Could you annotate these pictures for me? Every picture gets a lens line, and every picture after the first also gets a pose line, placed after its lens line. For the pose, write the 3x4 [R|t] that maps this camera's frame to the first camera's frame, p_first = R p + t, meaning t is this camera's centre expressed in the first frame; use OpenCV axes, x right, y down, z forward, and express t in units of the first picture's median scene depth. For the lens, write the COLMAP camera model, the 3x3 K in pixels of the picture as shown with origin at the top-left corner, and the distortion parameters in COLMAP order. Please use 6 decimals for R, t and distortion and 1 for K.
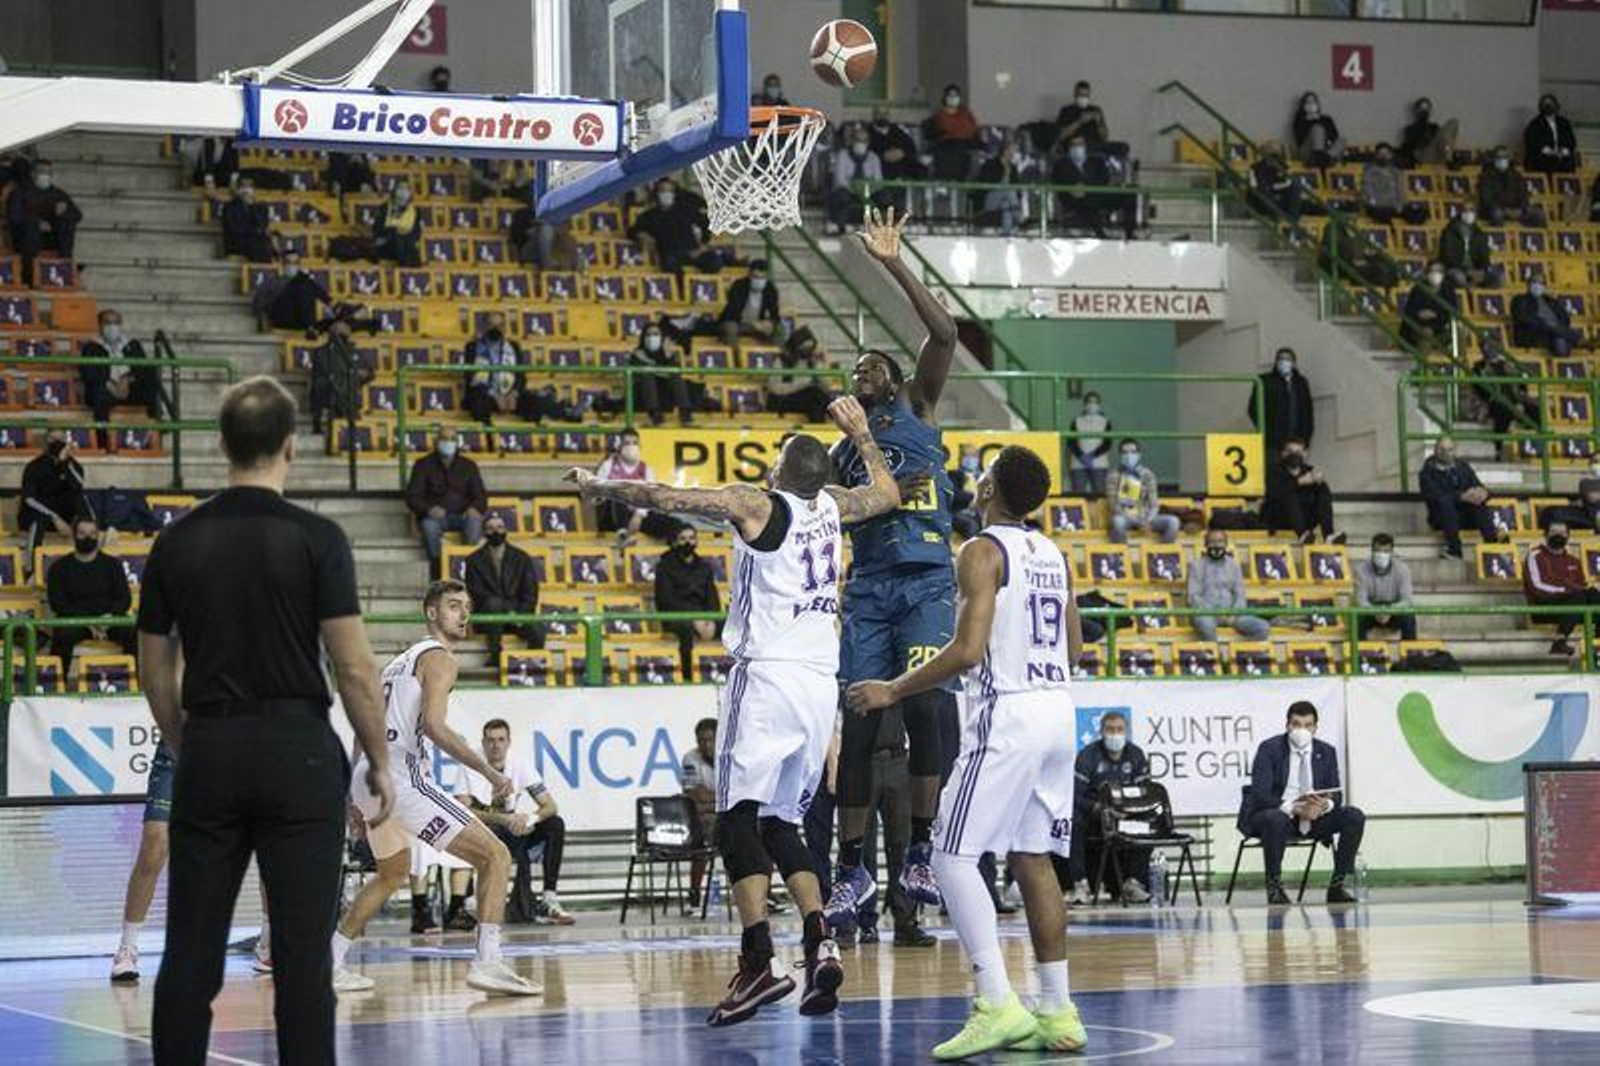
lens RADIAL K [[4251.4, 0, 831.8], [0, 4251.4, 538.2], [0, 0, 1]] dist [0.393521, -0.596548]
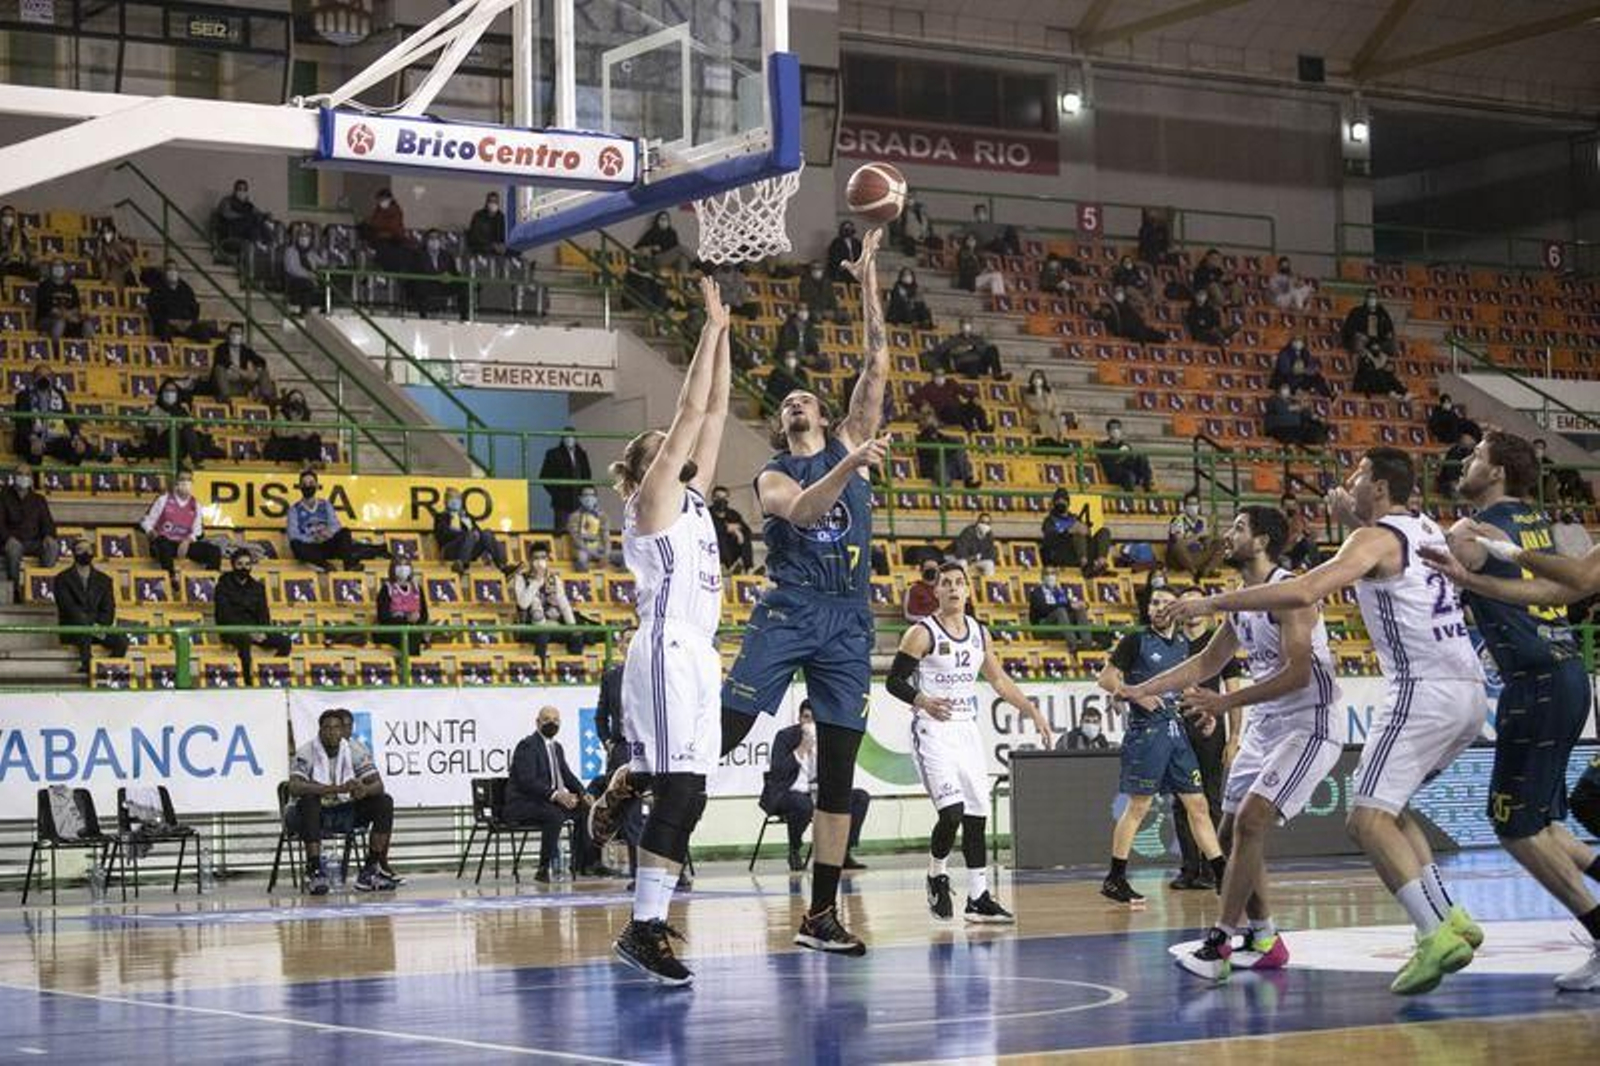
lens RADIAL K [[3394.8, 0, 800.0], [0, 3394.8, 533.0], [0, 0, 1]] dist [-0.030024, -0.051018]
pose [[0.978548, 0.011176, 0.205717, -0.073974], [-0.008134, 0.999845, -0.015627, 0.004854], [-0.205860, 0.013618, 0.978487, 0.057067]]
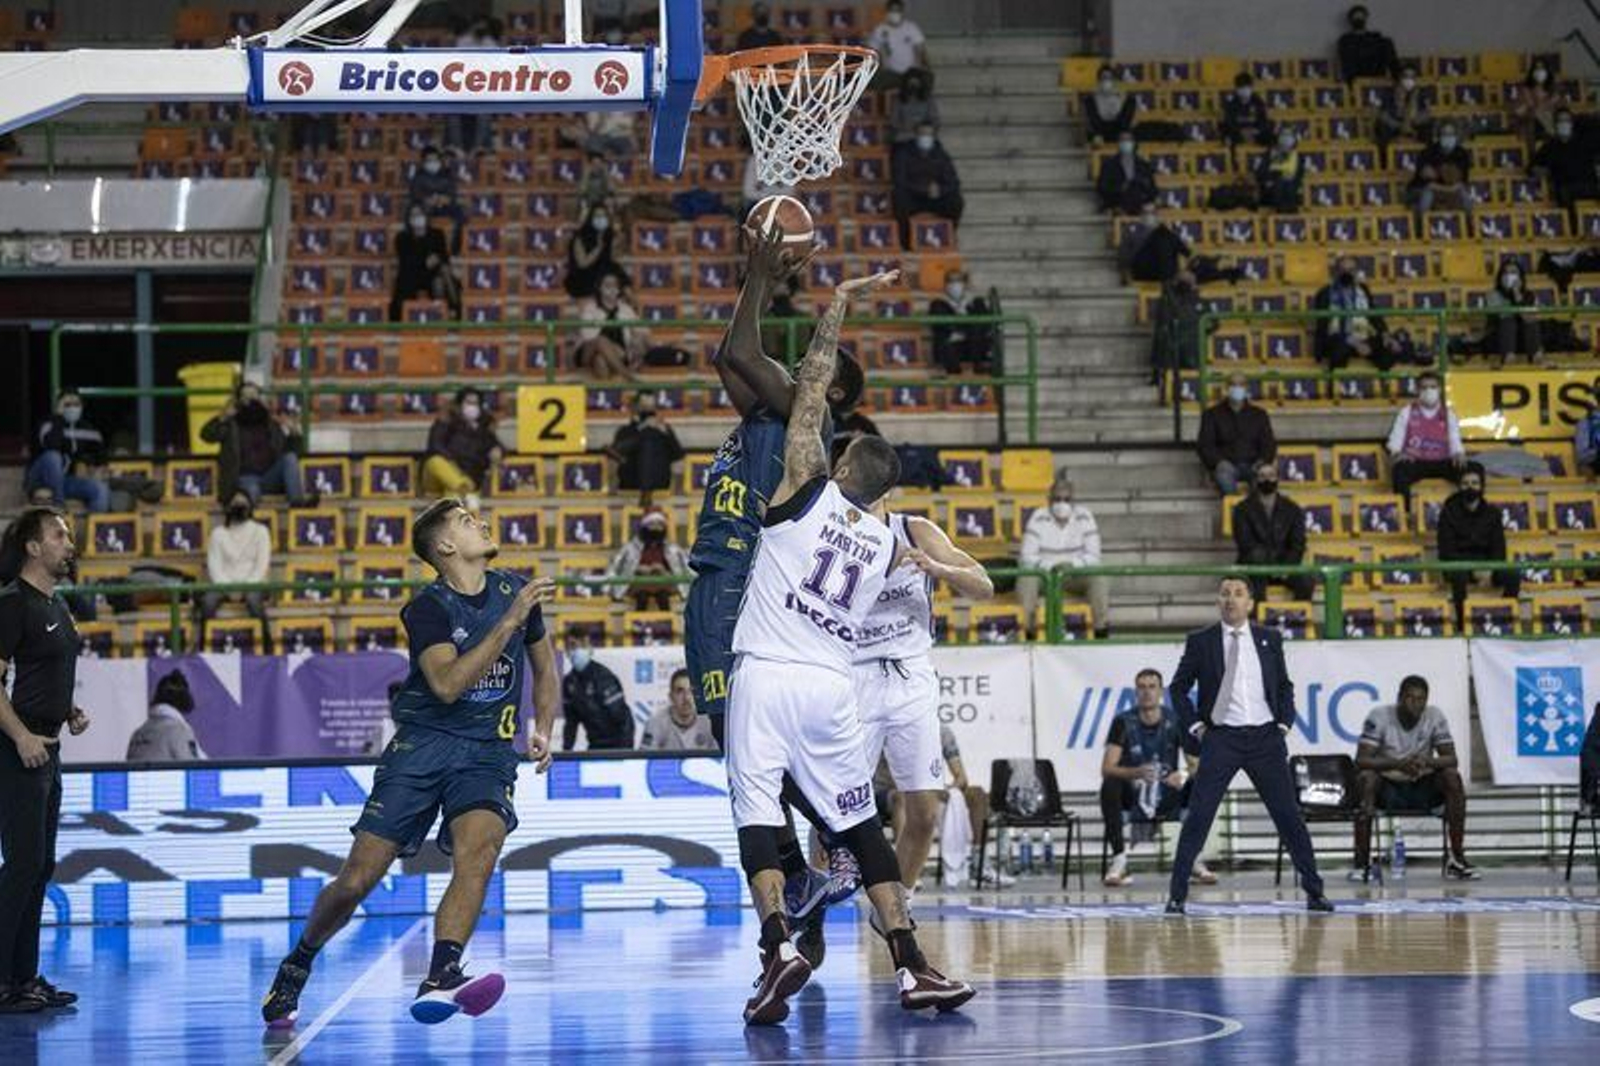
lens RADIAL K [[4206.0, 0, 800.0], [0, 4206.0, 533.0], [0, 0, 1]] dist [0.287450, -0.492231]
pose [[0.953624, -0.010912, -0.300801, 0.107318], [0.014384, 0.999853, 0.009329, -0.000274], [0.300655, -0.013223, 0.953641, 0.038526]]
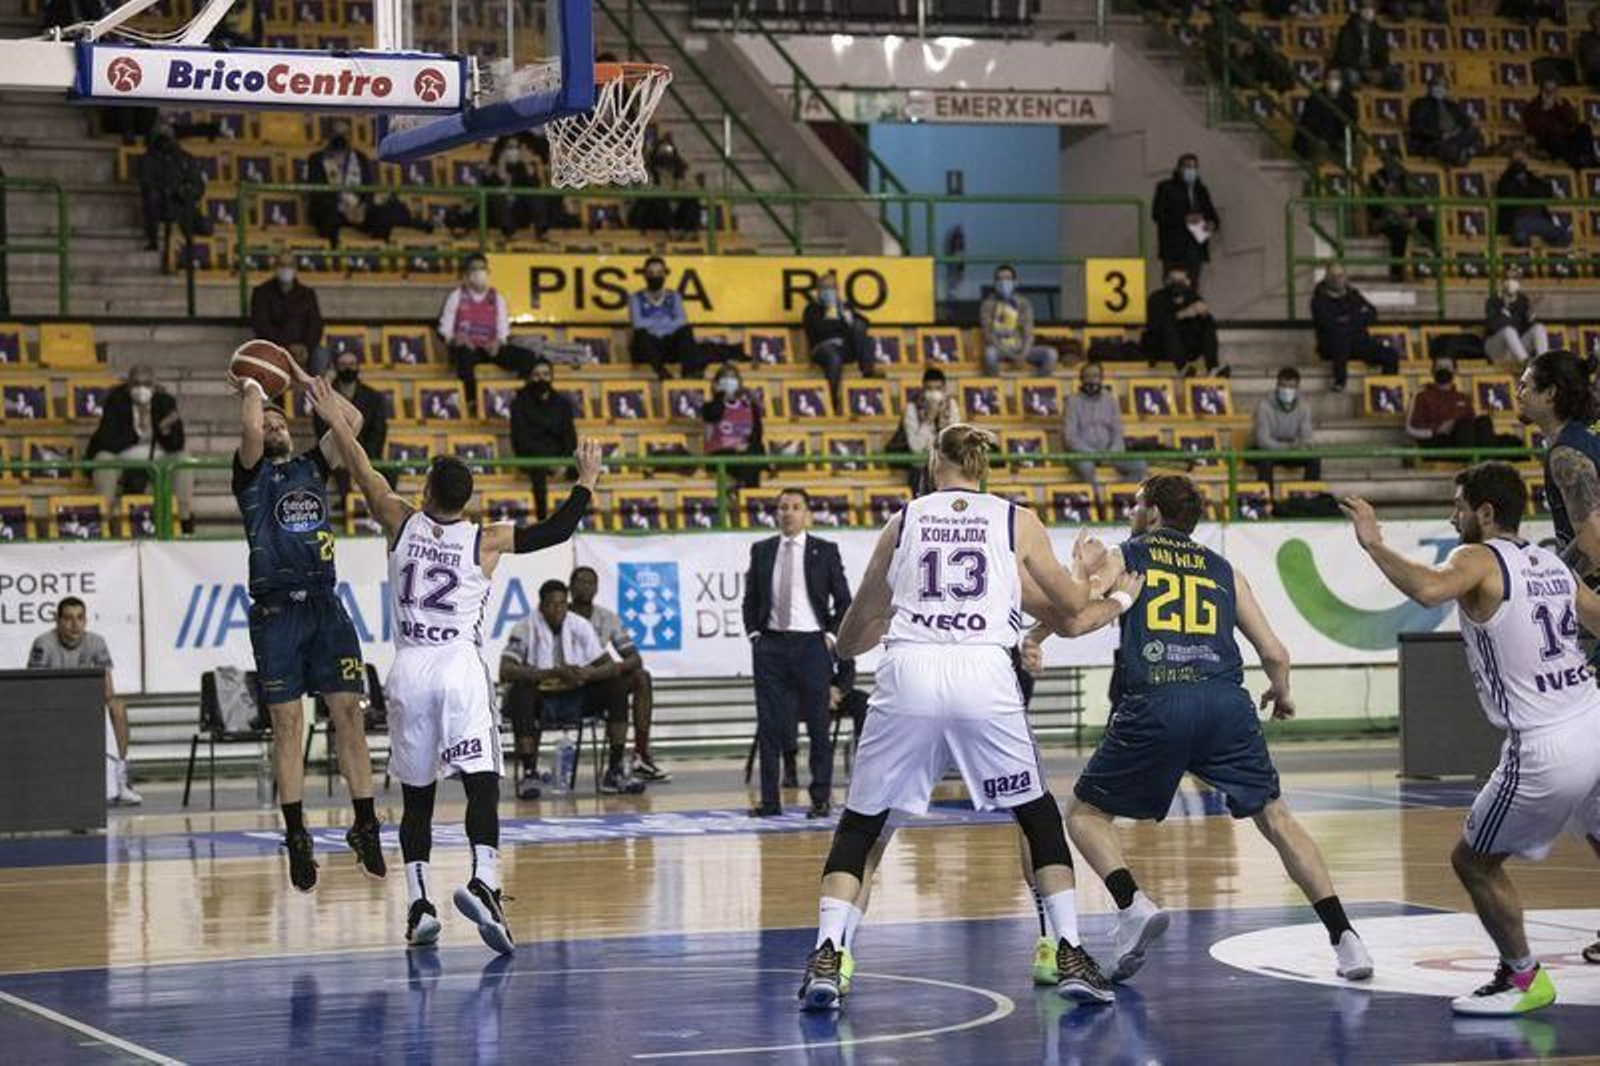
lens RADIAL K [[4511.8, 0, 800.0], [0, 4511.8, 533.0], [0, 0, 1]] dist [0.525625, -0.911274]
pose [[0.999756, 0.006422, 0.021113, 0.002651], [-0.007567, 0.998477, 0.054643, -0.020072], [-0.020730, -0.054790, 0.998283, -0.020804]]
